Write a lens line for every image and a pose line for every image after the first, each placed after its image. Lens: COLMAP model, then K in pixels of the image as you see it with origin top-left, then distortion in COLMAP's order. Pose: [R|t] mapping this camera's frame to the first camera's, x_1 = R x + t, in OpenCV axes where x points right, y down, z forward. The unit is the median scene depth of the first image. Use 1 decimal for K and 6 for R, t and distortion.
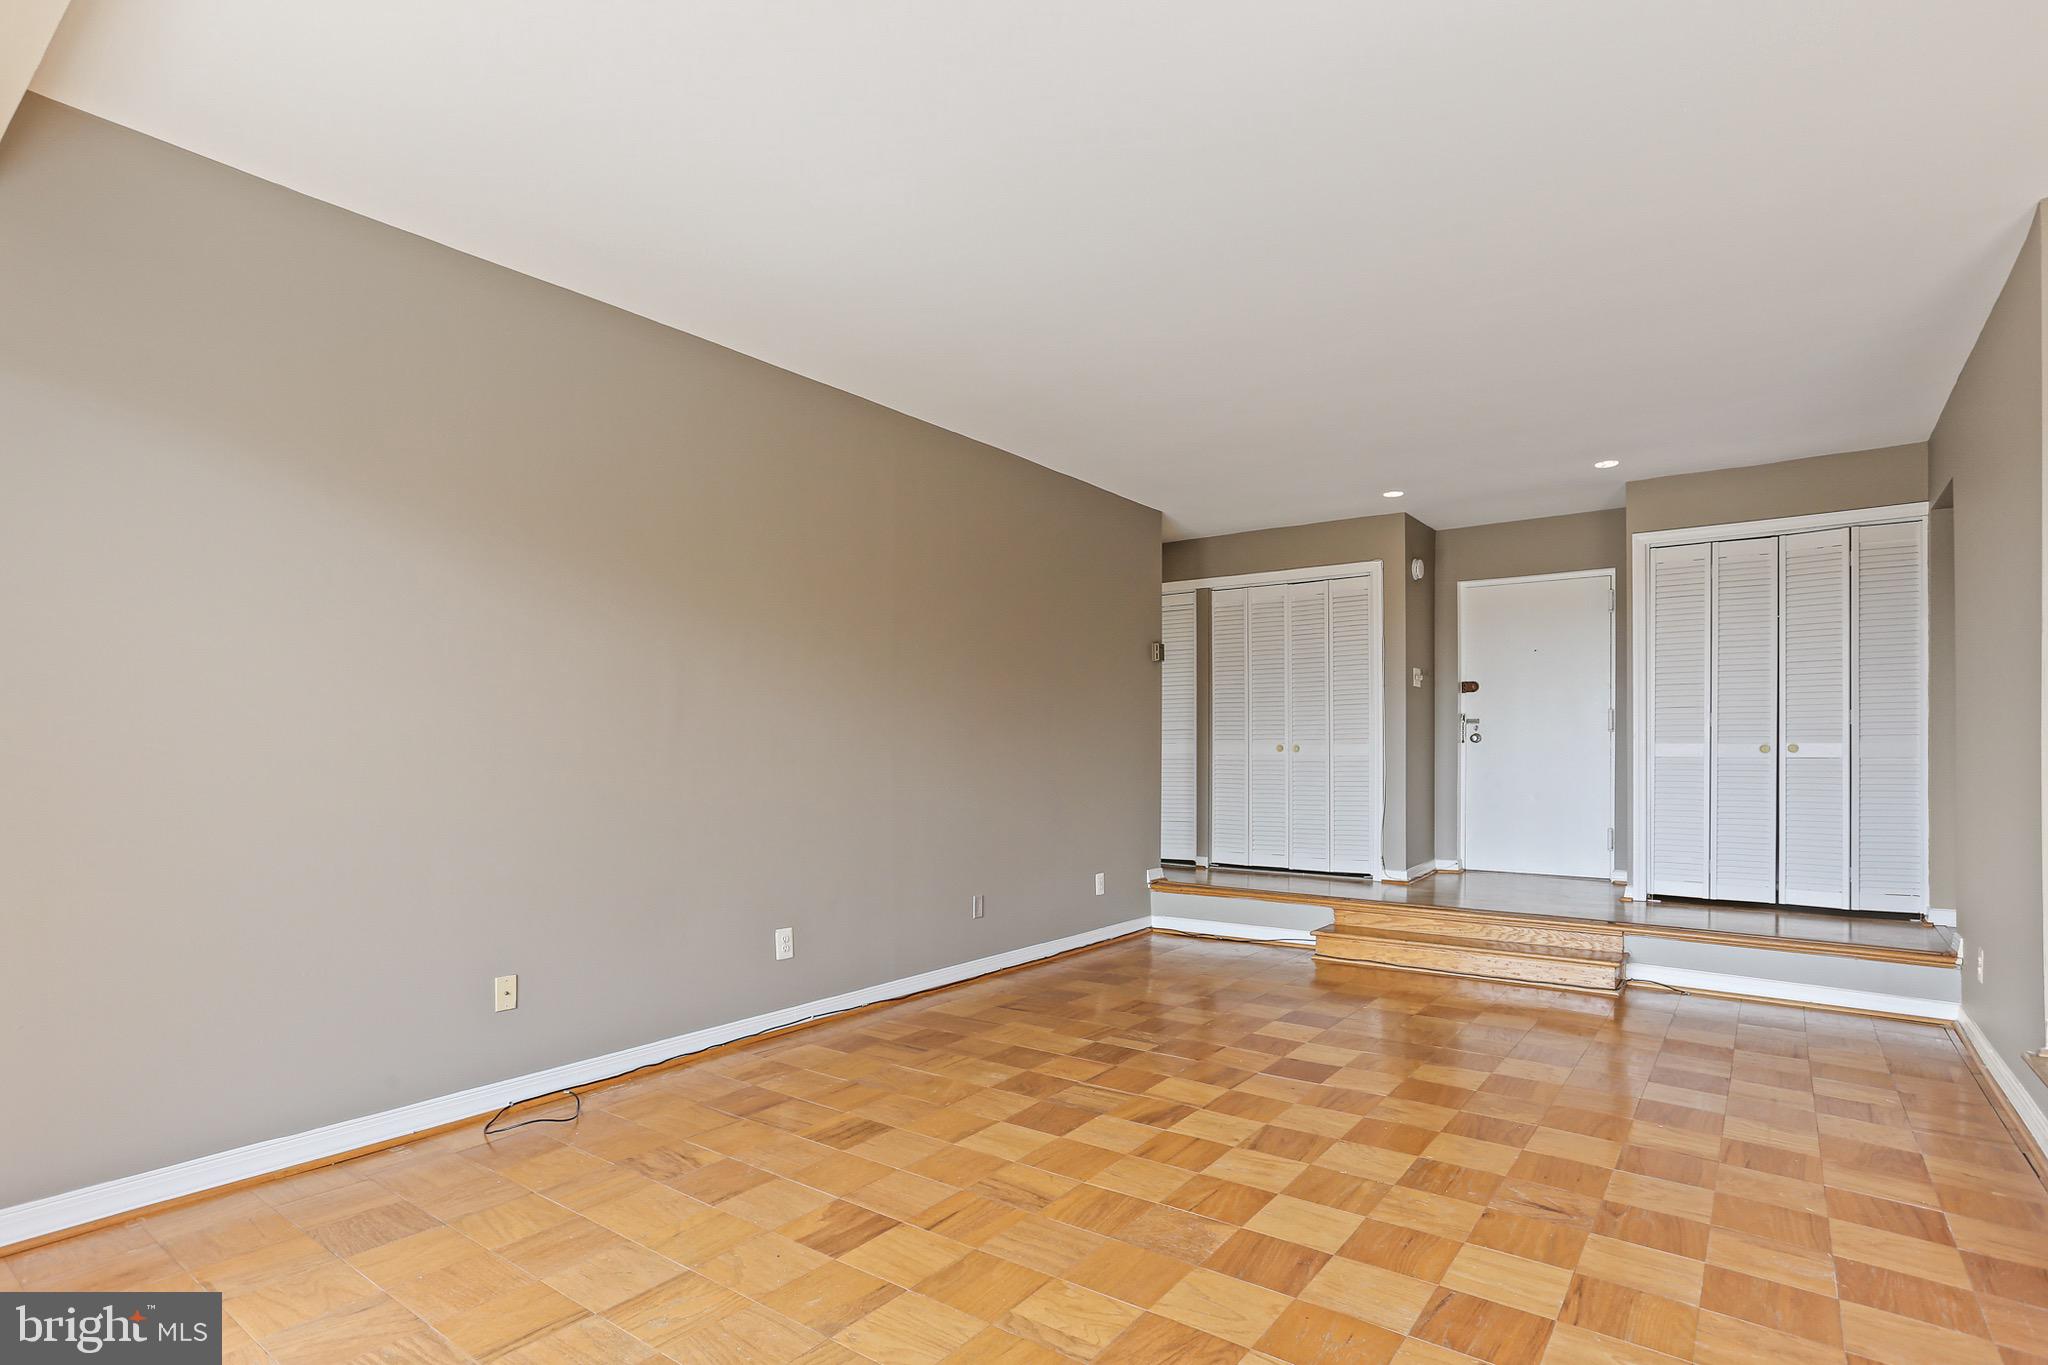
lens RADIAL K [[1020.6, 0, 1024.3], [0, 1020.6, 750.3], [0, 0, 1]] dist [-0.037291, 0.001025]
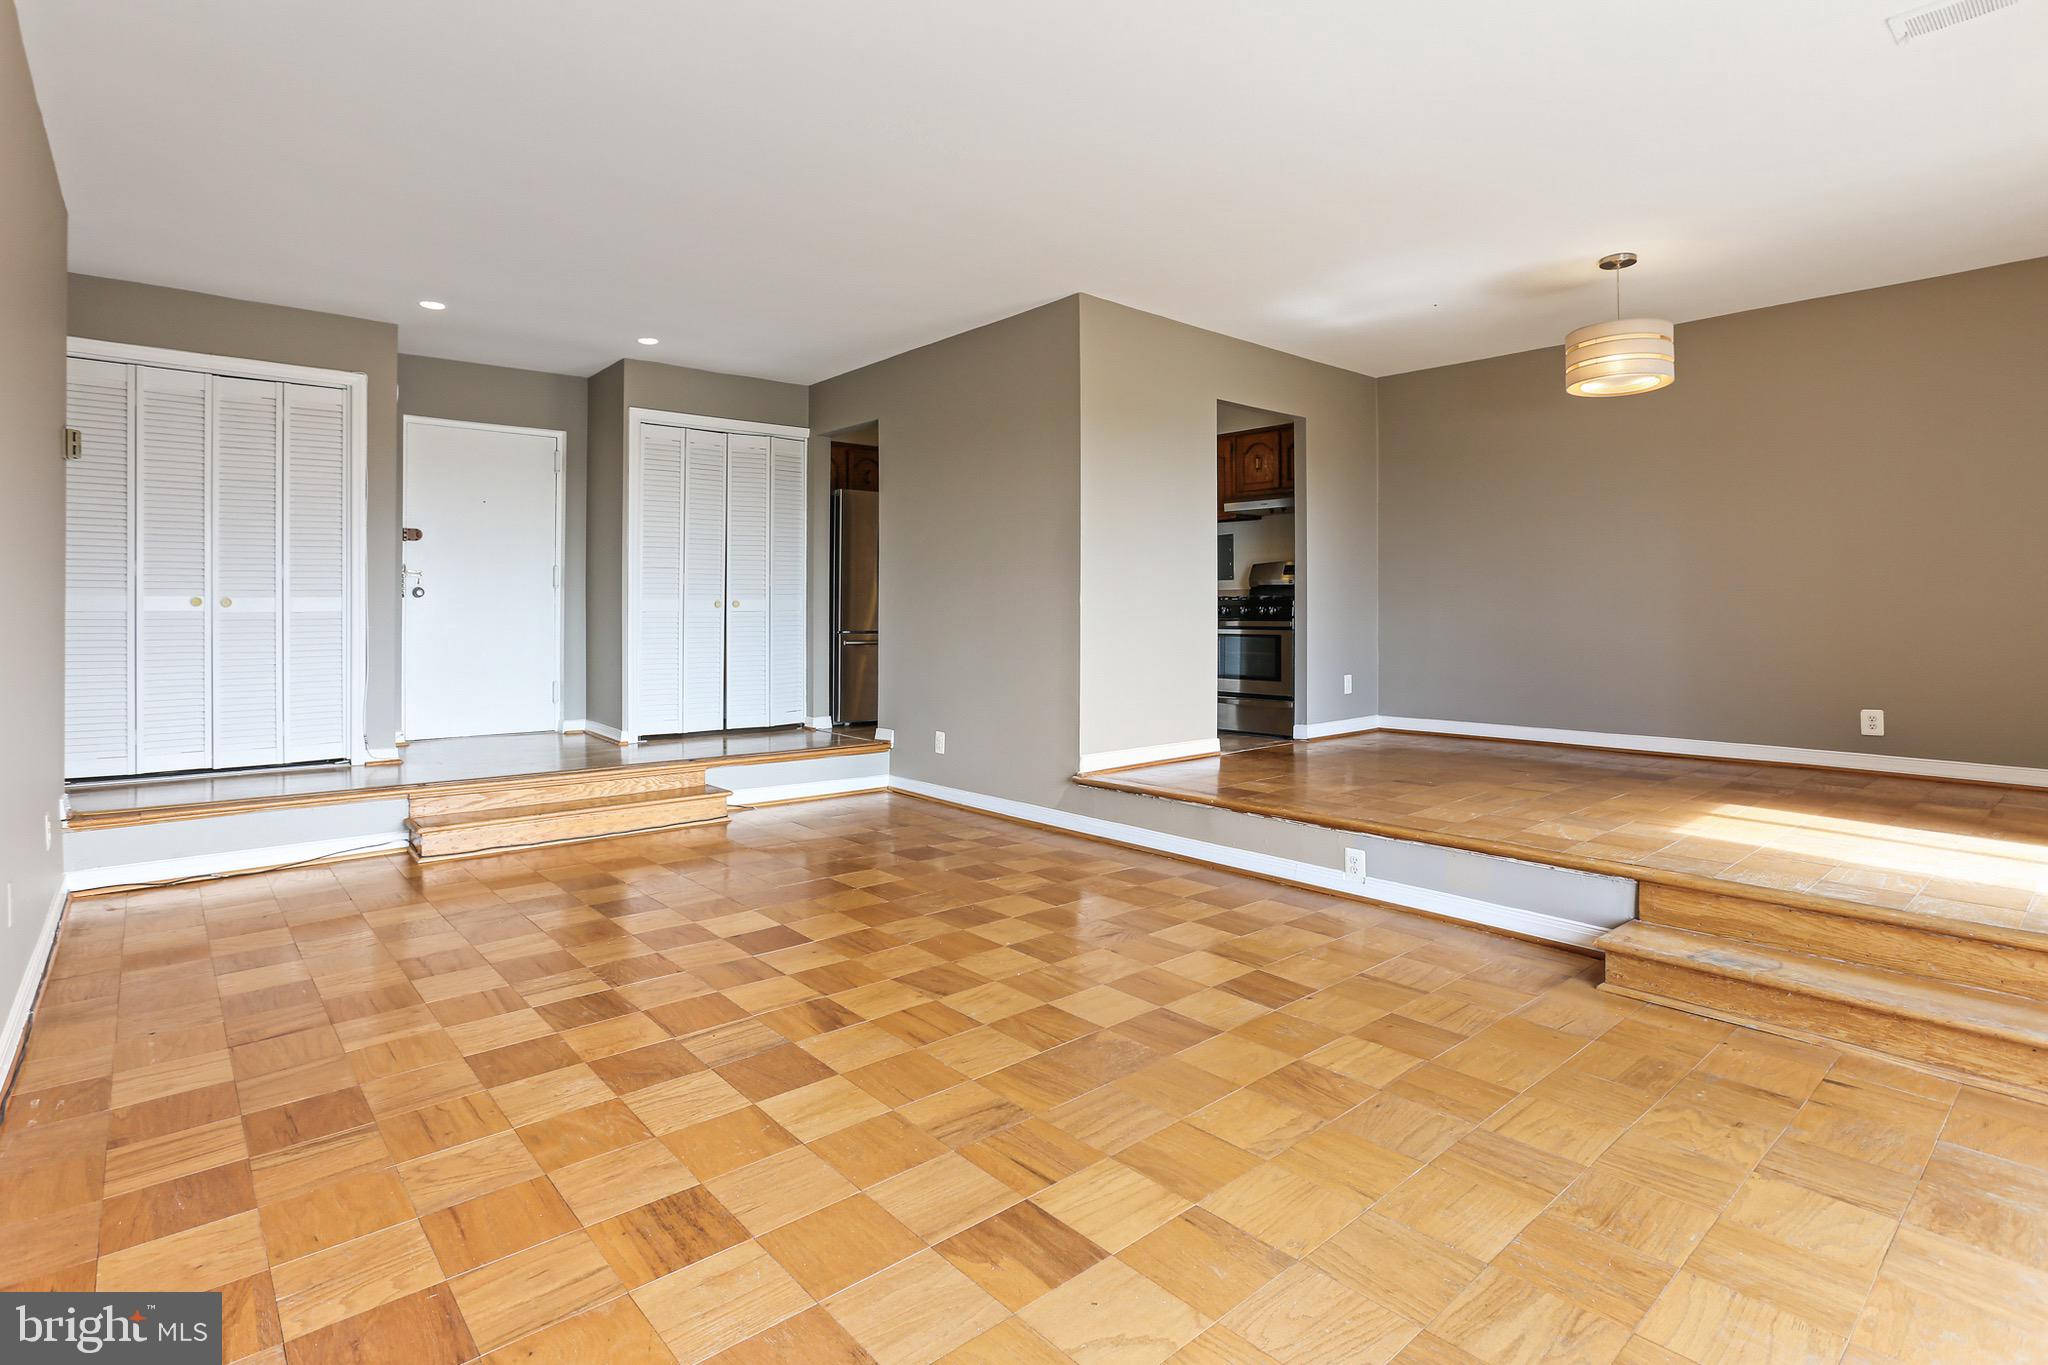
lens RADIAL K [[1027.9, 0, 1000.6], [0, 1027.9, 610.5], [0, 0, 1]] dist [-0.058675, 0.029506]
pose [[0.221254, -0.001397, 0.975215, -0.447193], [0.000789, 0.999999, 0.001254, 0.005078], [-0.975216, 0.000492, 0.221255, 0.426507]]
